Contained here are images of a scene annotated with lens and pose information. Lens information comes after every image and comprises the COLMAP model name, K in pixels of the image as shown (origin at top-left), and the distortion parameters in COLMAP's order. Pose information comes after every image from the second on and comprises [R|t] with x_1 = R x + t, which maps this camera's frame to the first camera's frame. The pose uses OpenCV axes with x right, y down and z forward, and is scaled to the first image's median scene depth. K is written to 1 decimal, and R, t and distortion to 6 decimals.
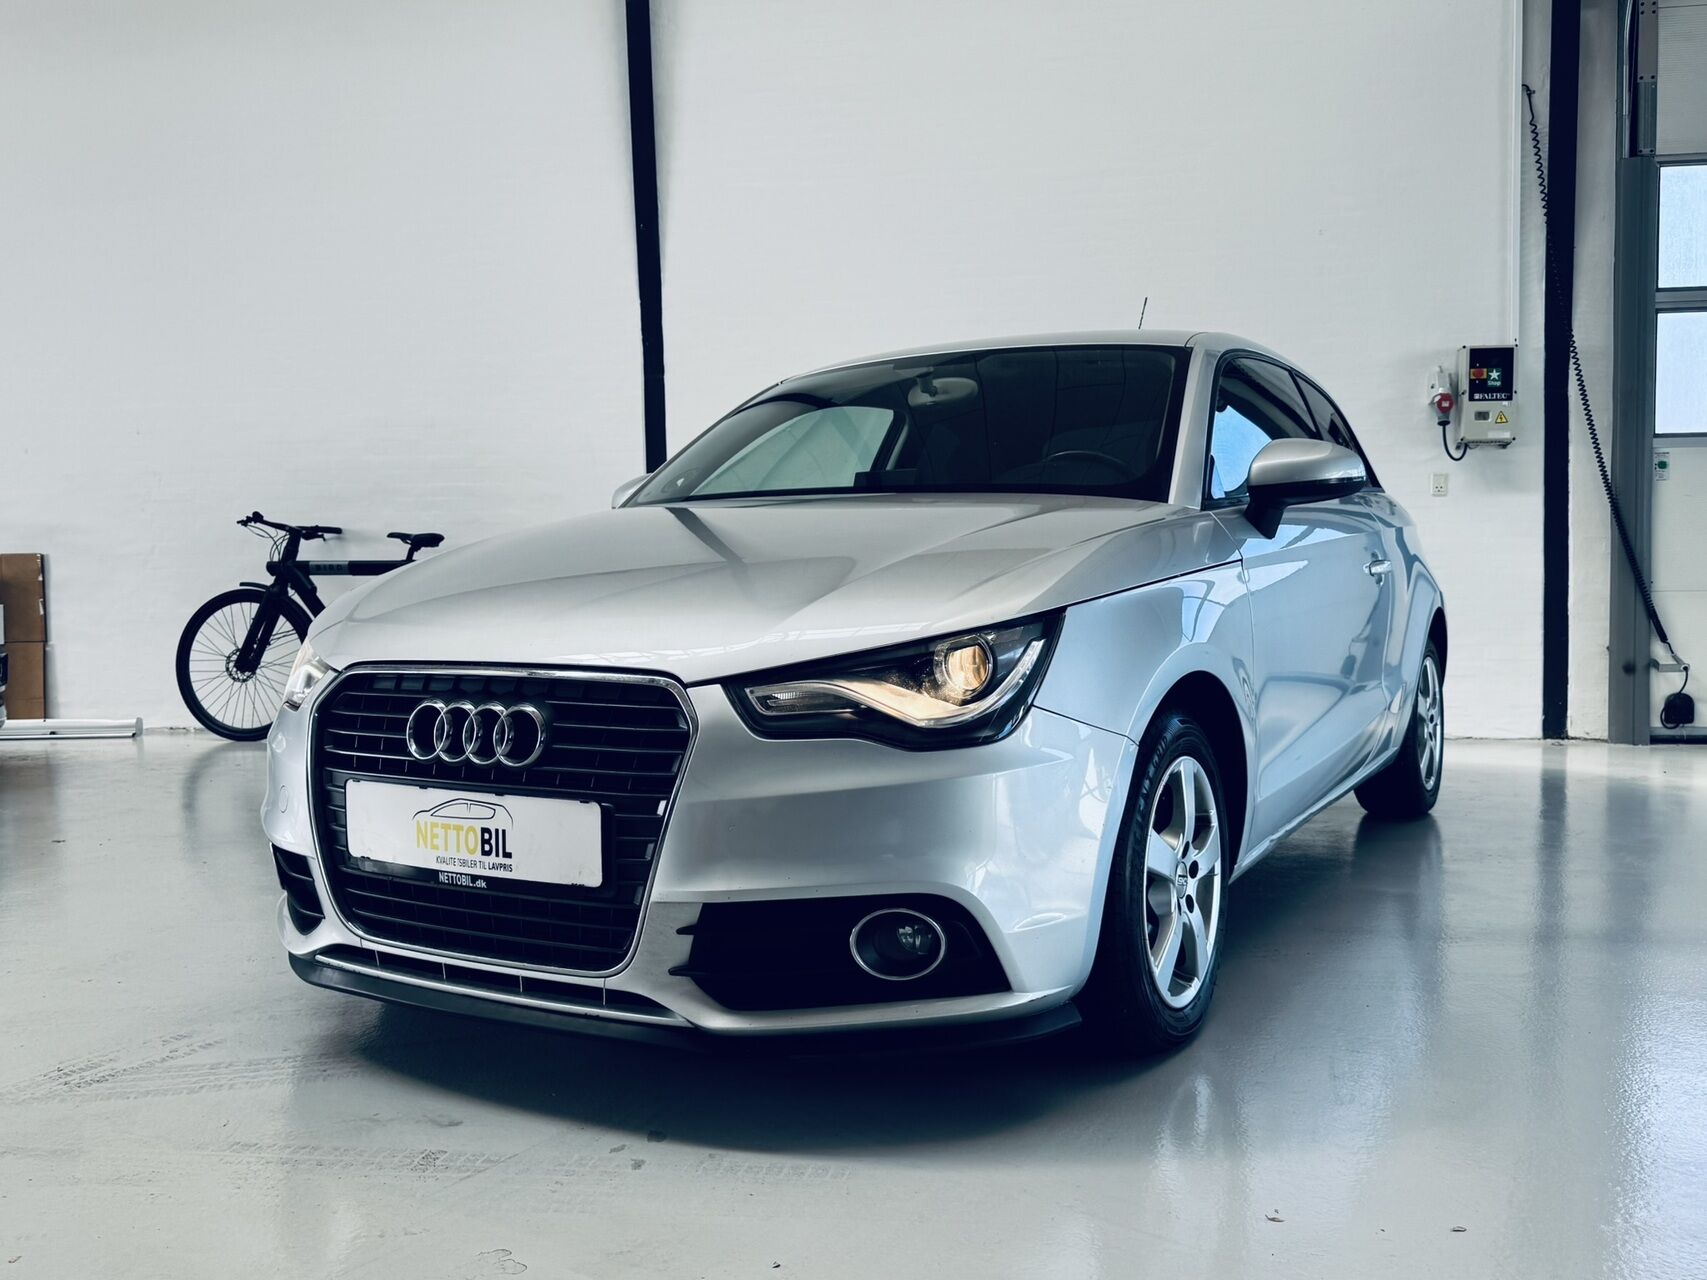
lens RADIAL K [[1455.3, 0, 853.5], [0, 1455.3, 640.0], [0, 0, 1]] dist [0.133655, -0.253365]
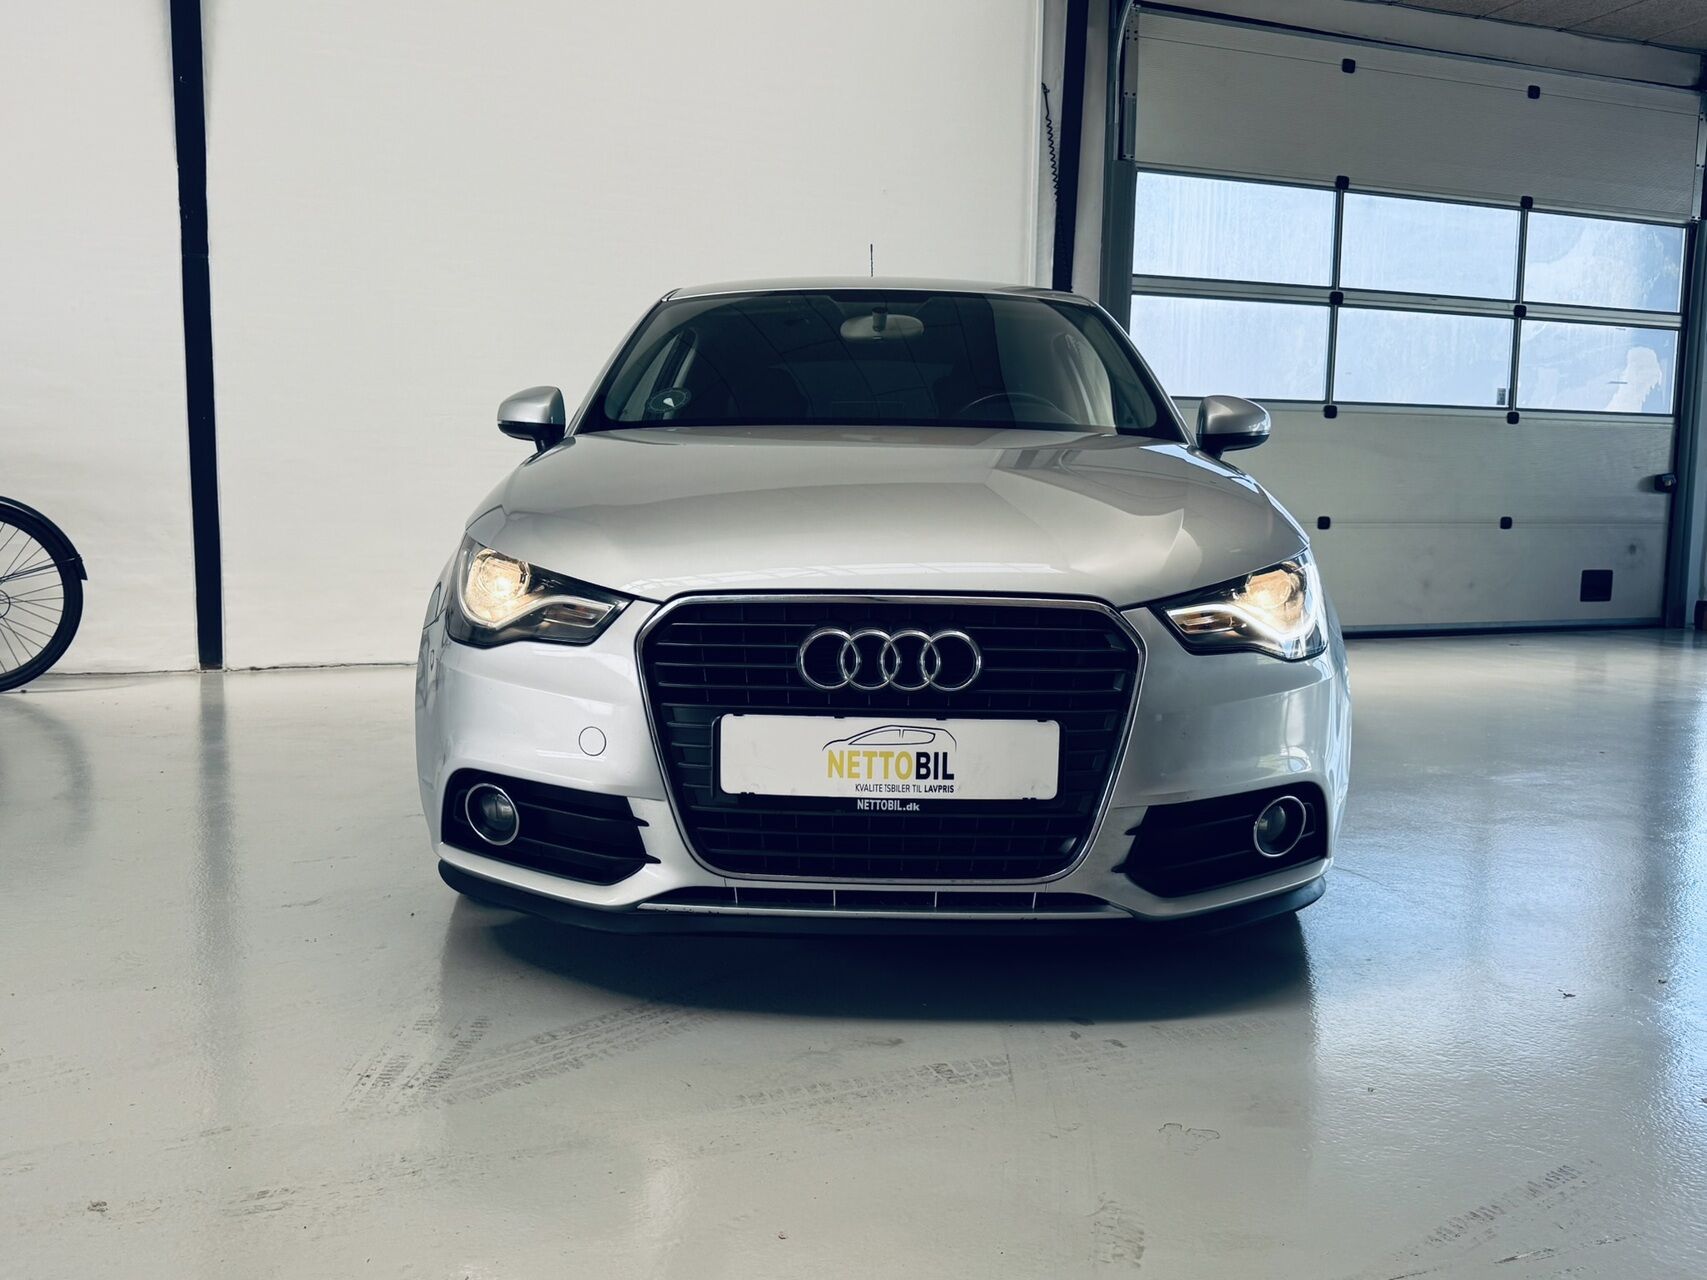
lens RADIAL K [[1455.3, 0, 853.5], [0, 1455.3, 640.0], [0, 0, 1]] dist [0.133655, -0.253365]
pose [[0.862956, -0.029028, 0.504444, -0.795713], [0.002015, 0.998538, 0.054014, -0.004735], [-0.505274, -0.045596, 0.861753, 0.153663]]
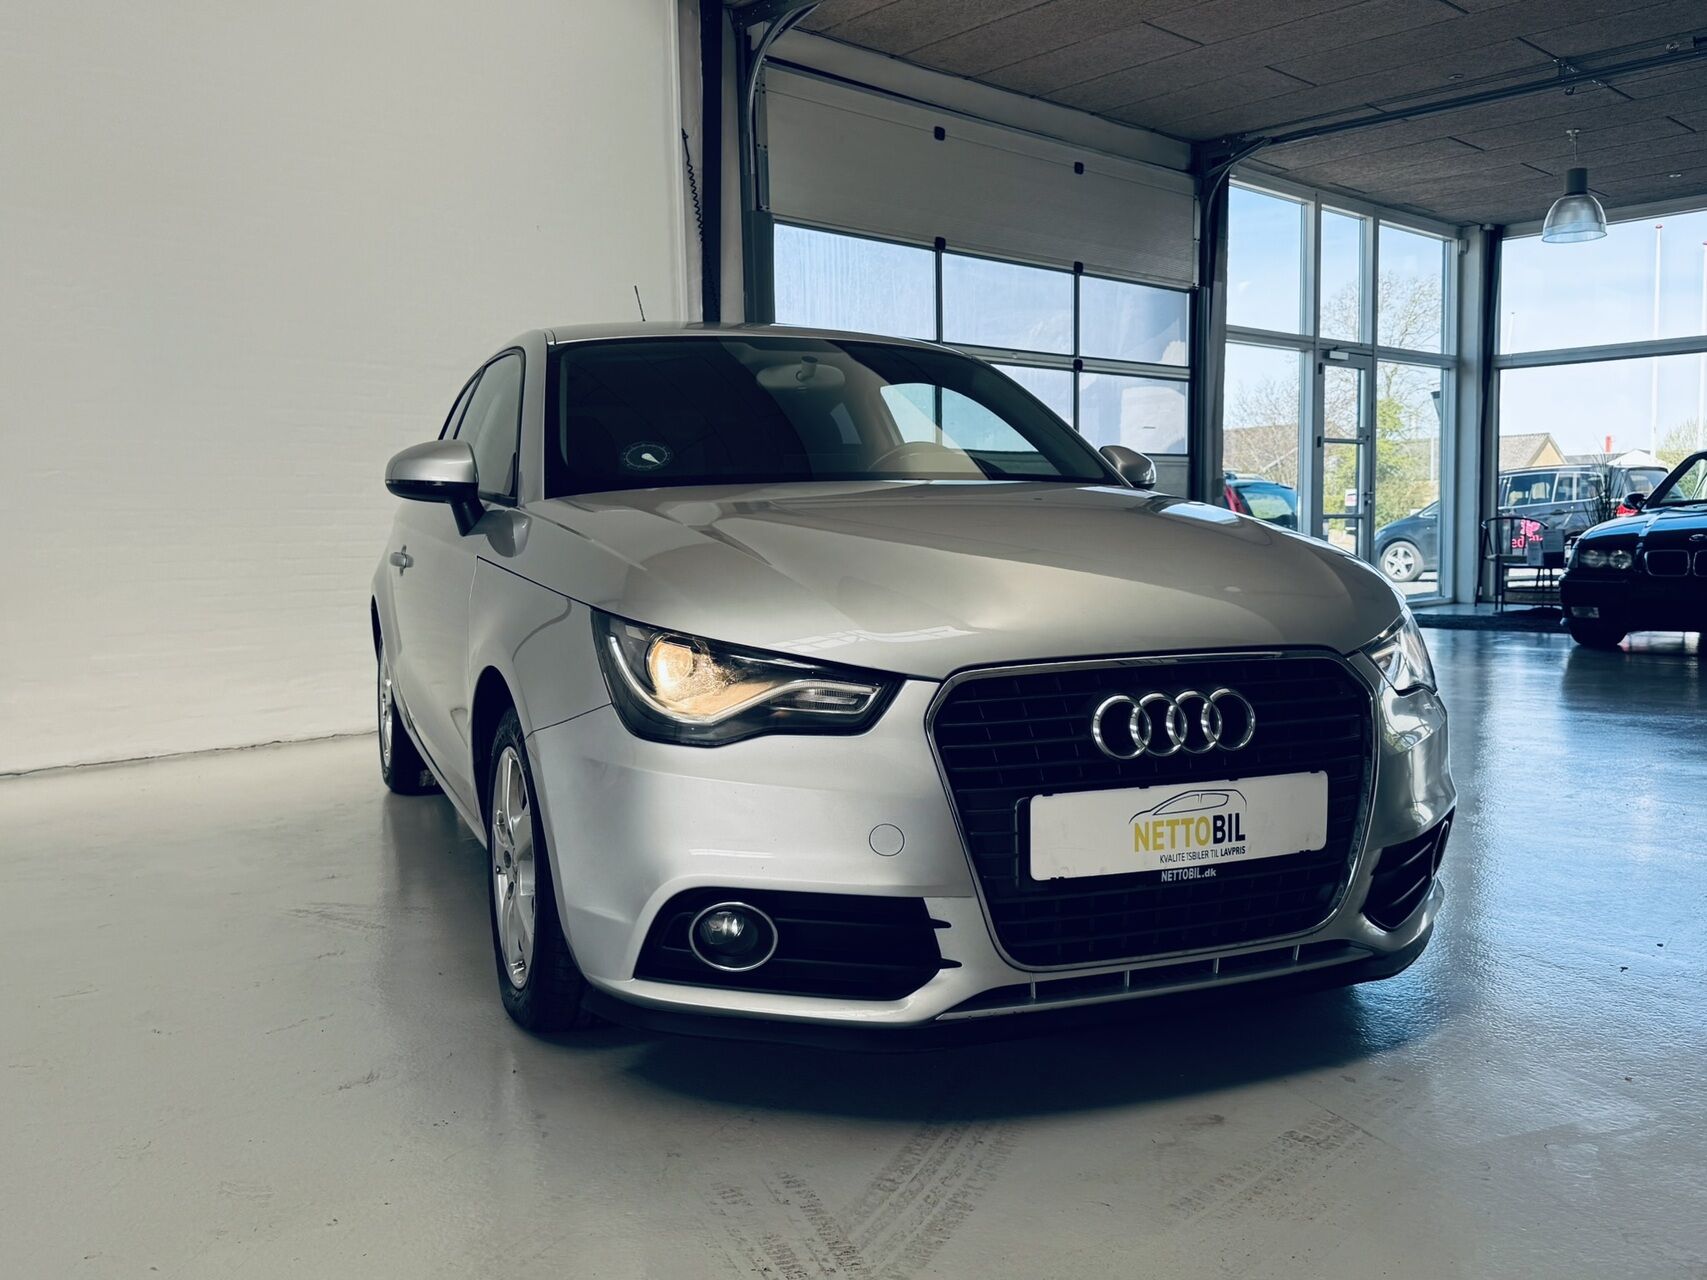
lens RADIAL K [[1455.3, 0, 853.5], [0, 1455.3, 640.0], [0, 0, 1]] dist [0.133655, -0.253365]
pose [[0.605829, -0.060436, 0.793296, -1.173823], [0.051042, 0.998009, 0.037052, -0.039679], [-0.793956, 0.018045, 0.607708, 0.586285]]
